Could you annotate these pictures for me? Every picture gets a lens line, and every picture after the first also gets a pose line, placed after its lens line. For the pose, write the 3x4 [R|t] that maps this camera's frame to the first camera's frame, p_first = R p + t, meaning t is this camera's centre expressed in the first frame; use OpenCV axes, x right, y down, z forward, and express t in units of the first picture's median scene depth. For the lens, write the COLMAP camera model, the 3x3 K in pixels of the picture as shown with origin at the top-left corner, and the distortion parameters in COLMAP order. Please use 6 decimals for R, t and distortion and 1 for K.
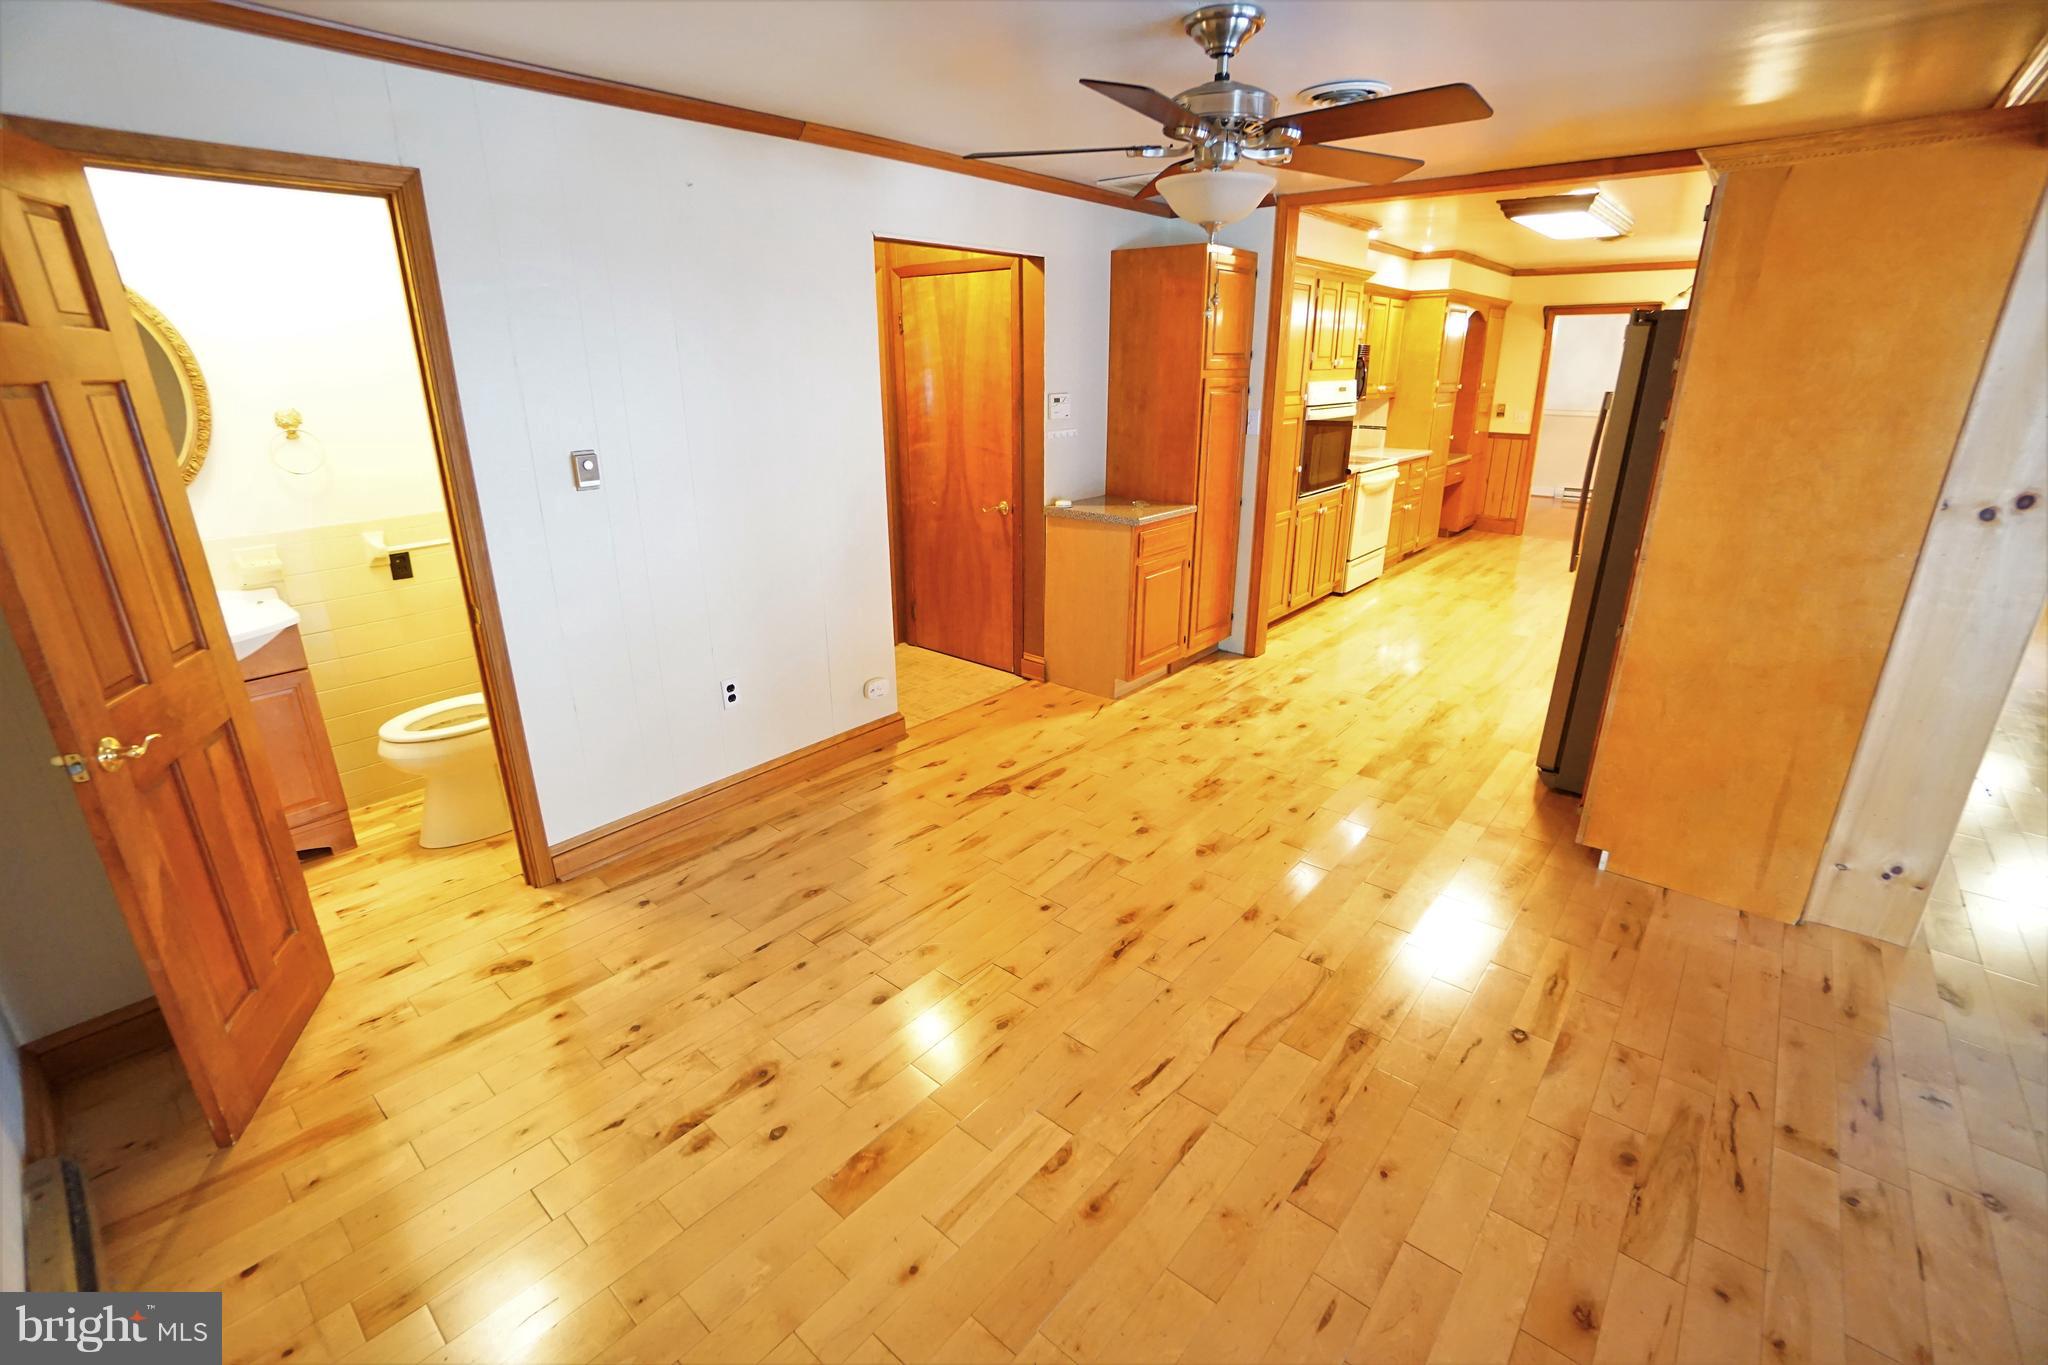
lens RADIAL K [[922.3, 0, 1015.2], [0, 922.3, 642.5], [0, 0, 1]] dist [-0.059593, 0.023477]
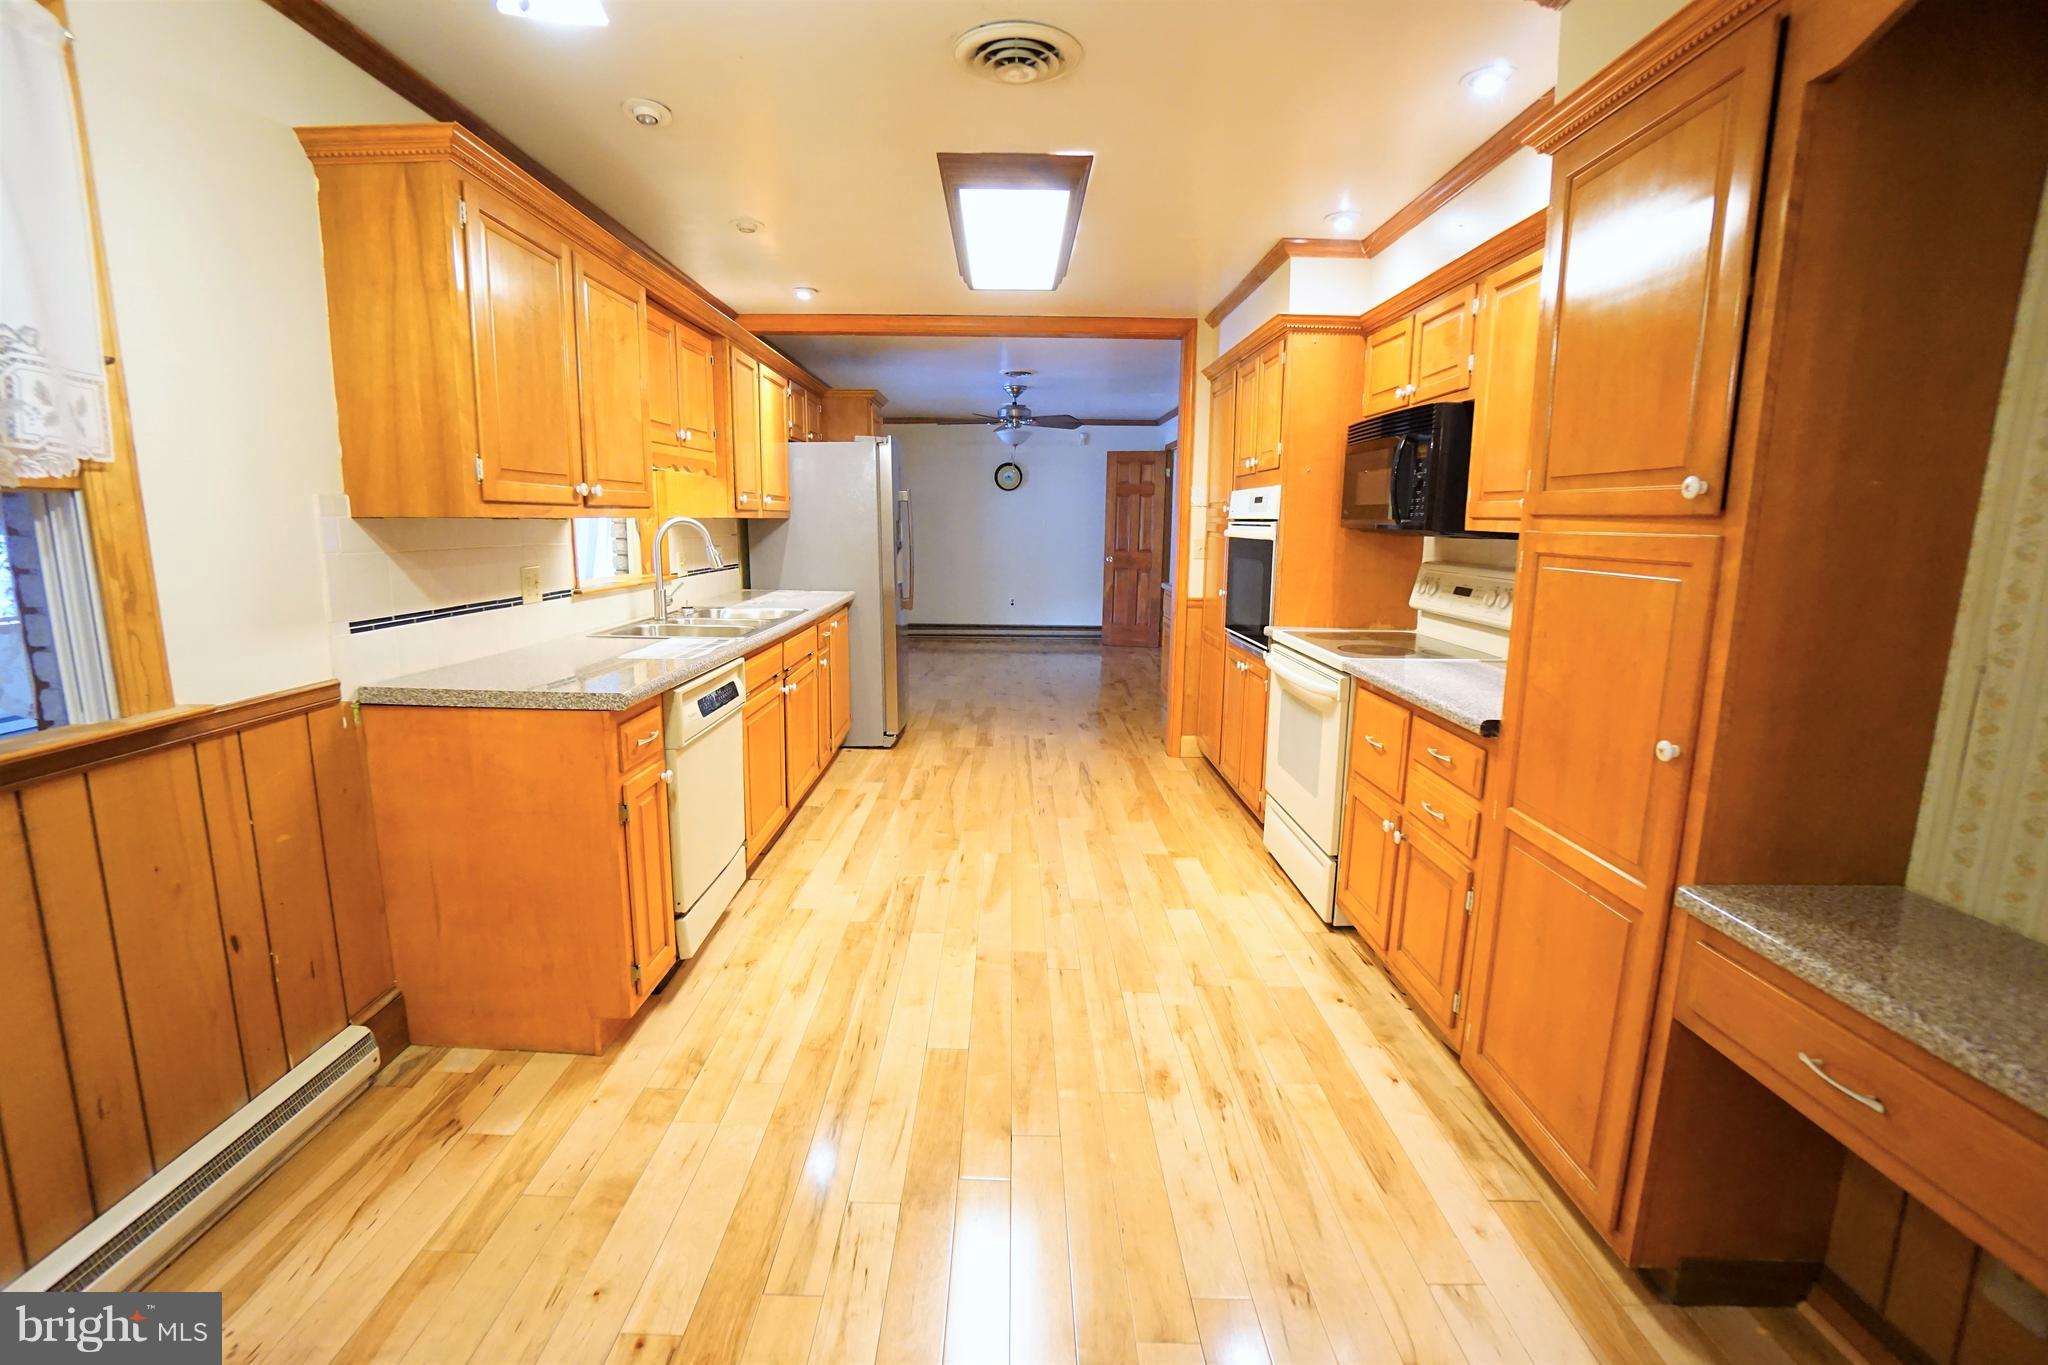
lens RADIAL K [[922.3, 0, 1015.2], [0, 922.3, 642.5], [0, 0, 1]] dist [-0.059593, 0.023477]
pose [[-0.759822, 0.073344, -0.645981, 1.834048], [-0.211915, 0.911409, 0.352740, -0.743472], [0.614624, 0.404913, -0.676966, 2.690138]]
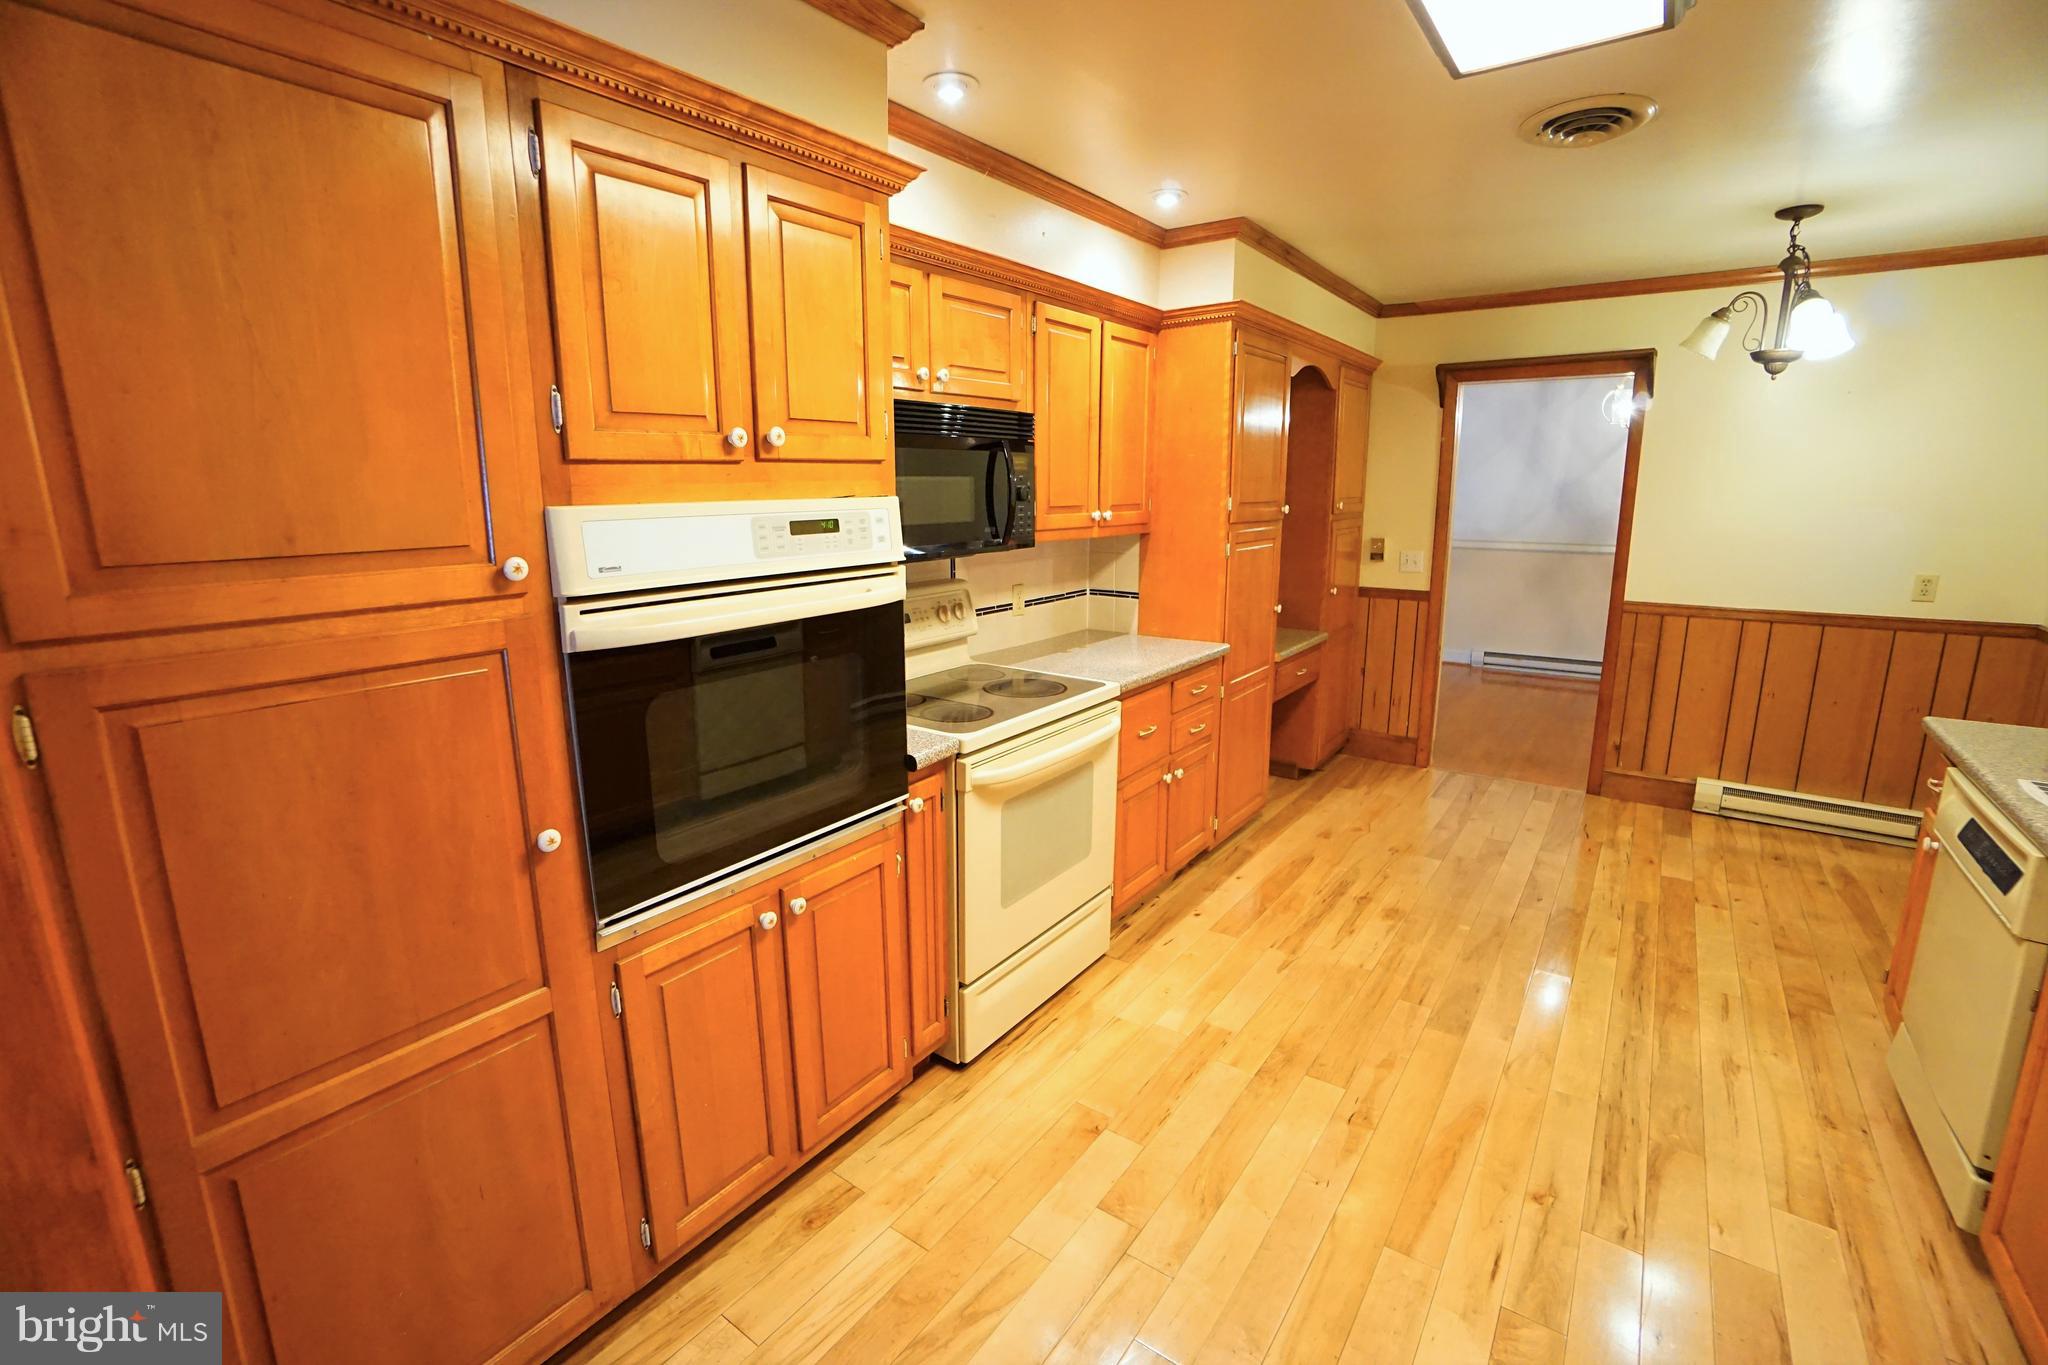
lens RADIAL K [[922.3, 0, 1015.2], [0, 922.3, 642.5], [0, 0, 1]] dist [-0.059593, 0.023477]
pose [[0.996766, -0.013606, 0.079195, 0.766969], [0.023623, 0.991627, -0.126956, -0.380391], [-0.076805, 0.128416, 0.988742, 1.332910]]
